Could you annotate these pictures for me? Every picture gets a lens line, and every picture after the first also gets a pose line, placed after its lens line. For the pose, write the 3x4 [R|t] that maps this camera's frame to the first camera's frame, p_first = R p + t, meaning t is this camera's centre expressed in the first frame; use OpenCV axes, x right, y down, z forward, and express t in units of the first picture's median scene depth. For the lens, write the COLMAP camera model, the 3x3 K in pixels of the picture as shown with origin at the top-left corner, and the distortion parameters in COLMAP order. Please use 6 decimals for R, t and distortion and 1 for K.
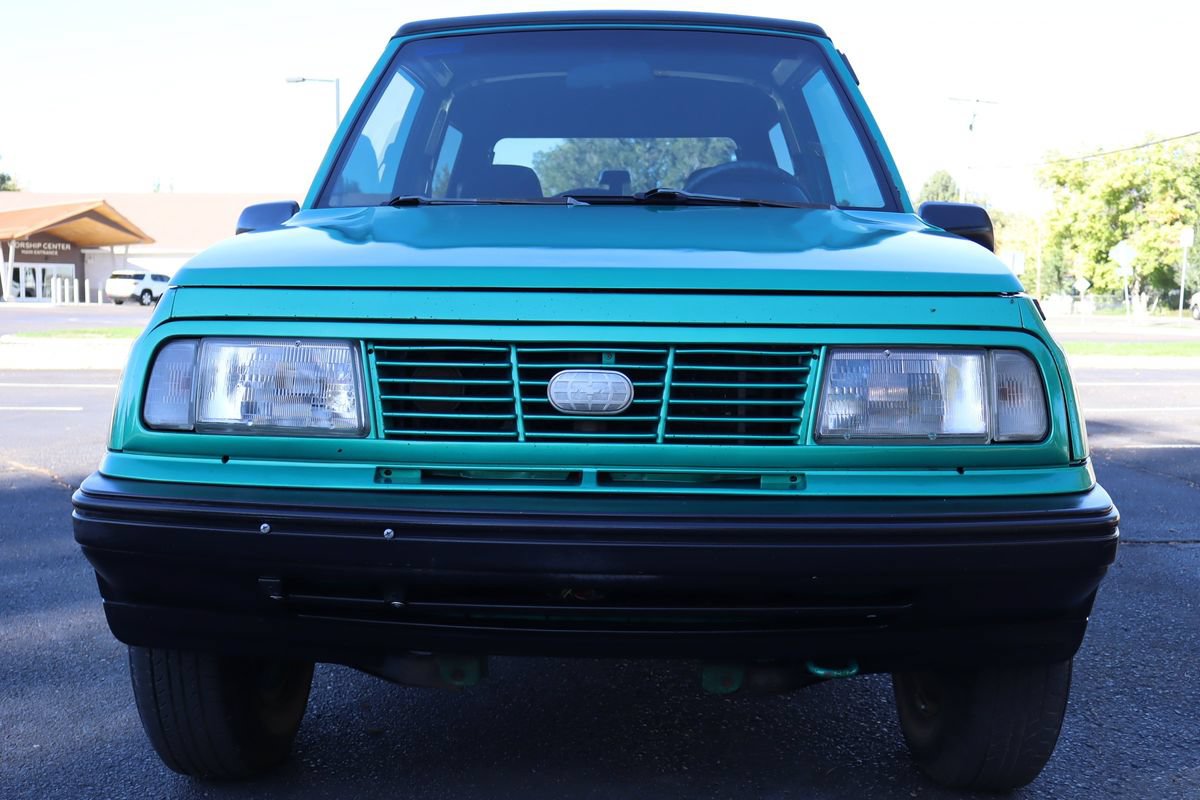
lens RADIAL K [[1733.5, 0, 600.0], [0, 1733.5, 400.0], [0, 0, 1]] dist [-0.000369, 0.028084]
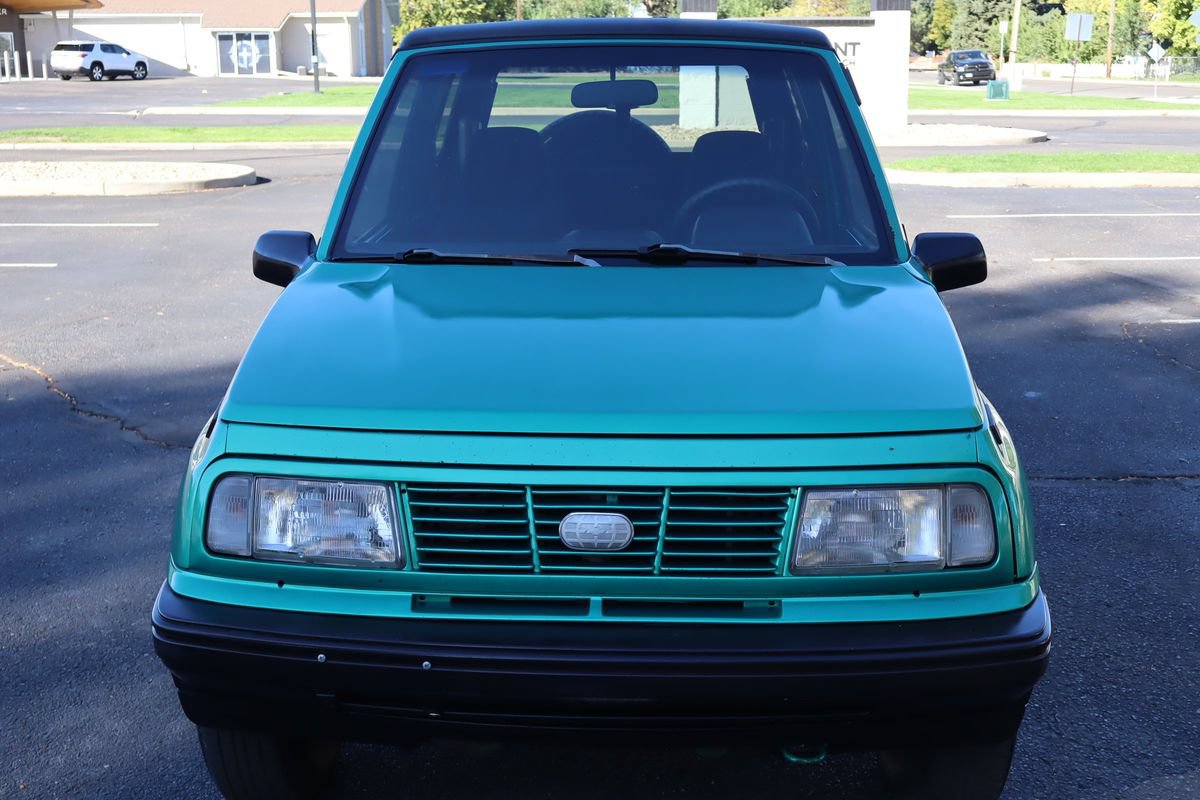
lens RADIAL K [[2225.8, 0, 600.0], [0, 2225.8, 400.0], [0, 0, 1]] dist [0.016961, -0.129792]
pose [[0.999948, -0.006065, -0.008199, 0.009404], [0.007680, 0.976770, 0.214153, -0.399586], [0.006710, -0.214205, 0.976766, -0.419749]]
